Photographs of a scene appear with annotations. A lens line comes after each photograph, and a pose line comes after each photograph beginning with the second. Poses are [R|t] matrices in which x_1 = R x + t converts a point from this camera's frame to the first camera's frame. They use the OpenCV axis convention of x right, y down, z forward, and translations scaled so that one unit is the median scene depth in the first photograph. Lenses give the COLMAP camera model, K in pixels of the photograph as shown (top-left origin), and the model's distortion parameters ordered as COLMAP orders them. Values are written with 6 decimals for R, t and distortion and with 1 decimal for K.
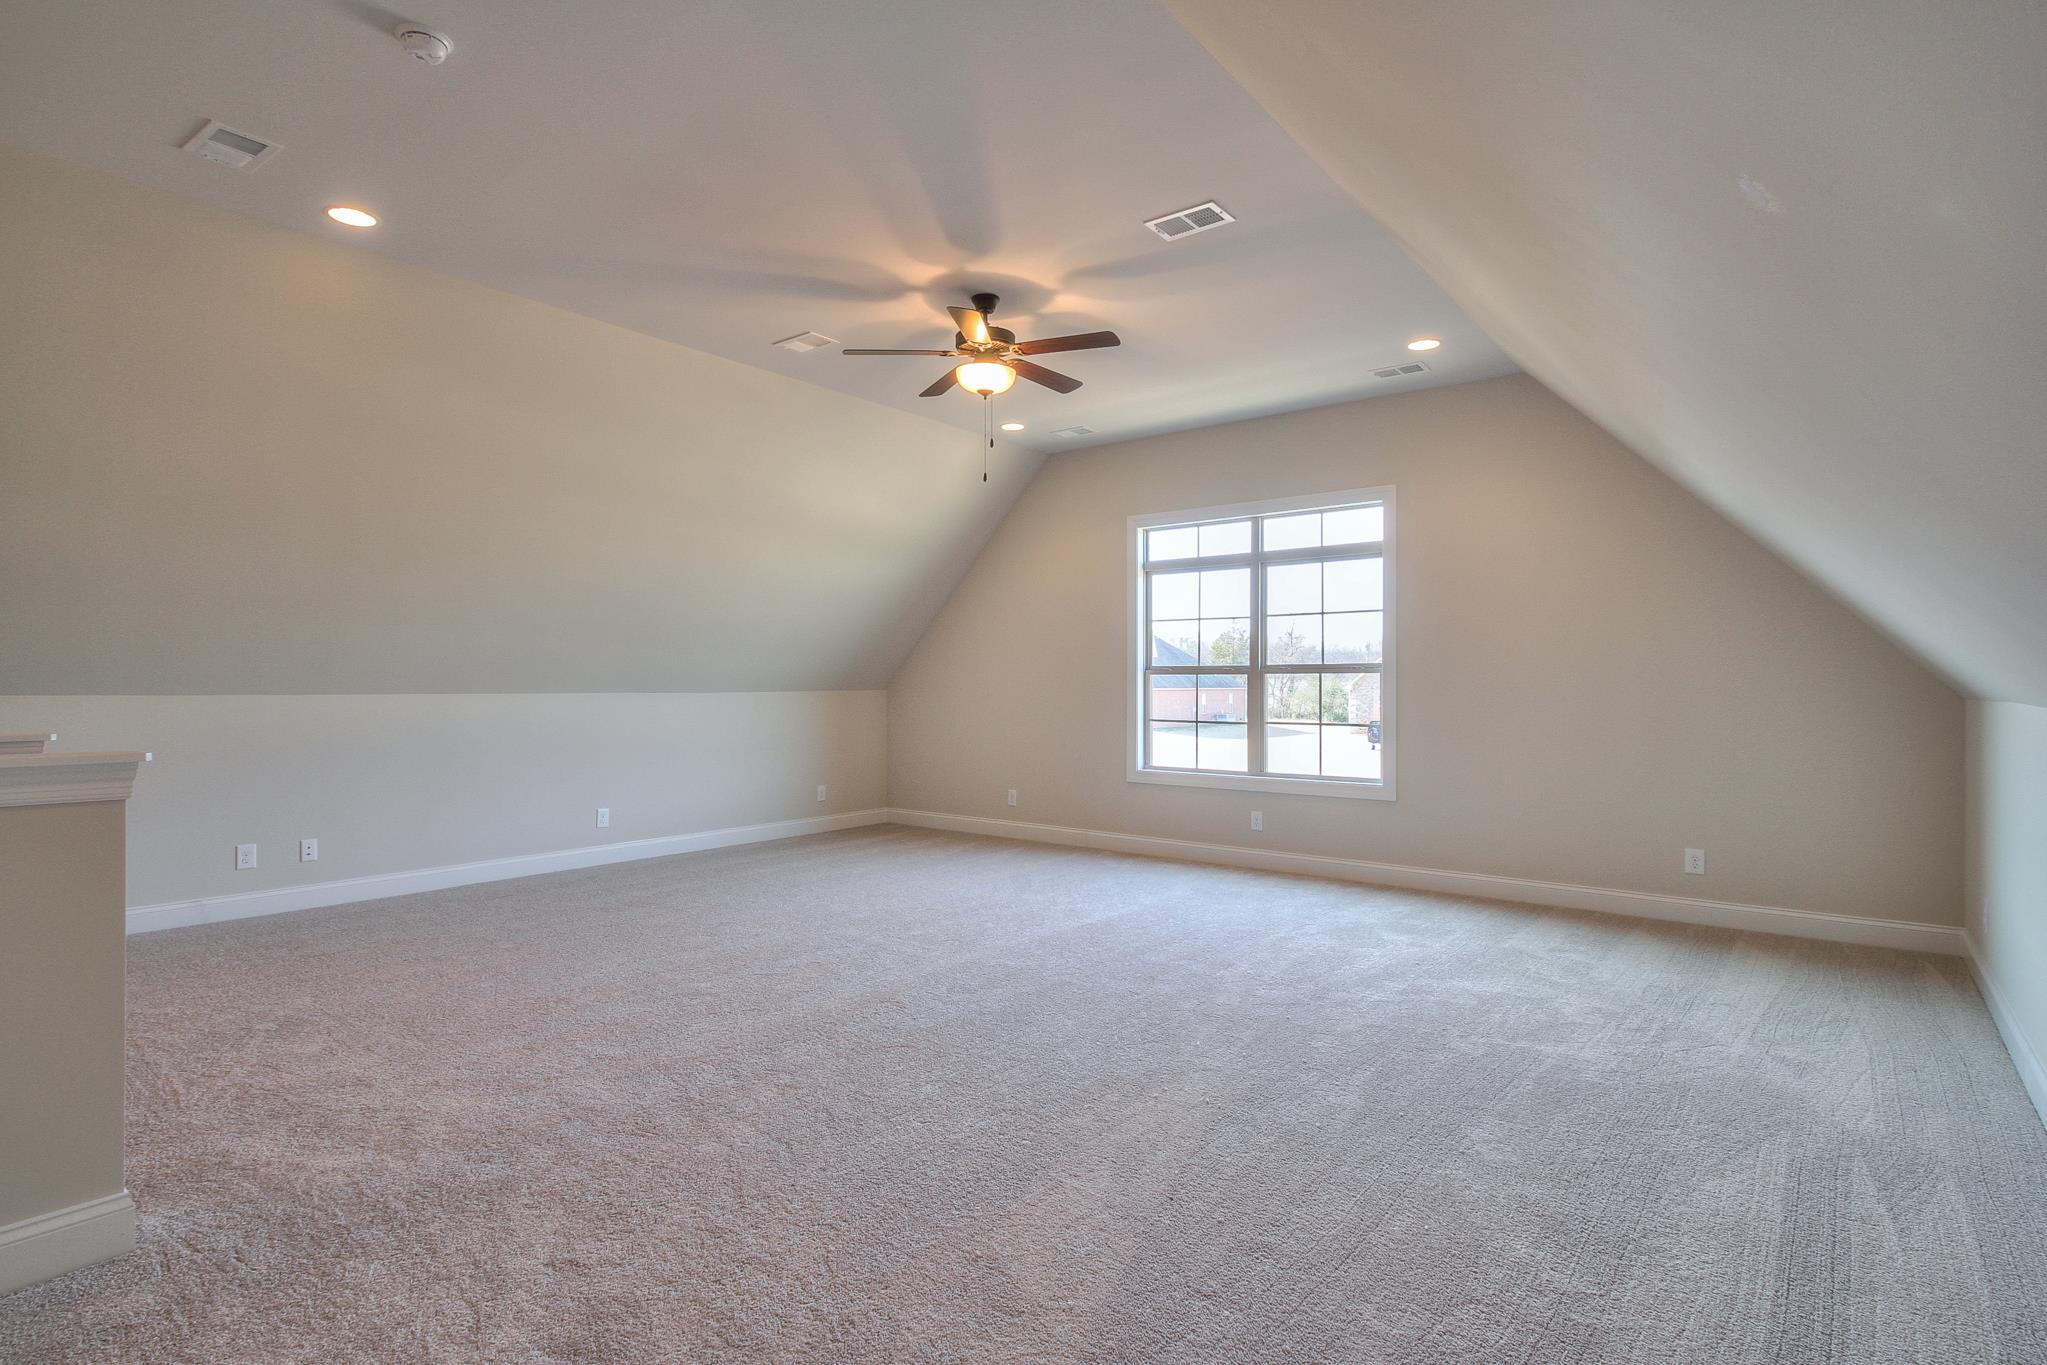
lens RADIAL K [[997.5, 0, 1023.3], [0, 997.5, 680.7], [0, 0, 1]] dist [0.014436, -0.015834]
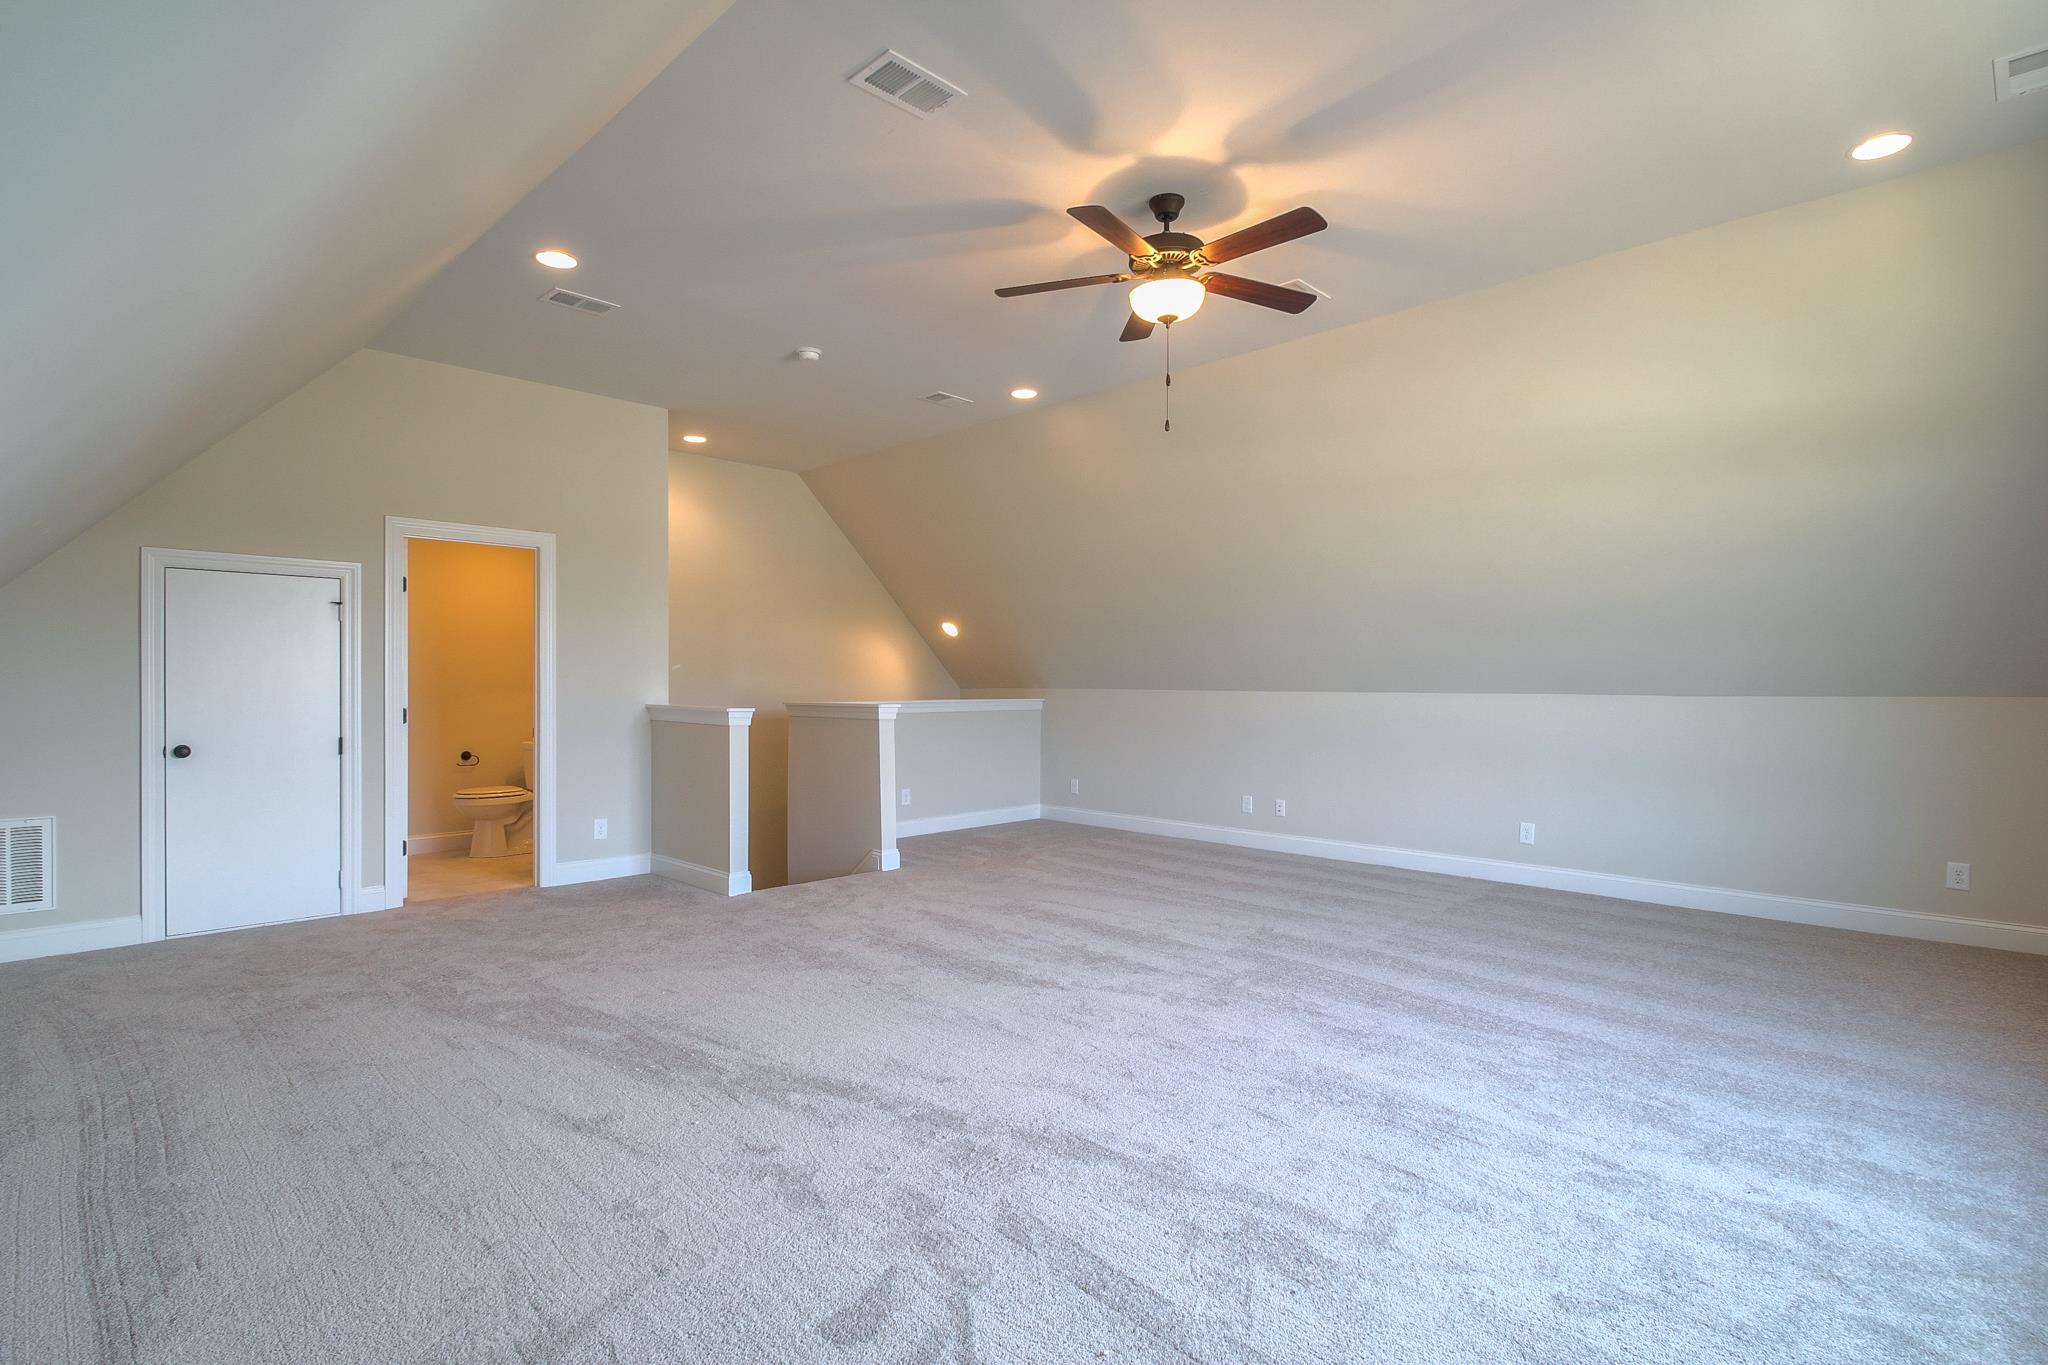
lens RADIAL K [[998.0, 0, 1025.9], [0, 998.0, 684.0], [0, 0, 1]] dist [0.014436, -0.015834]
pose [[-0.110026, -0.000277, -0.993929, 0.647729], [0.000721, 1.000000, -0.000358, 0.004454], [0.993928, -0.000756, -0.110026, 0.817974]]
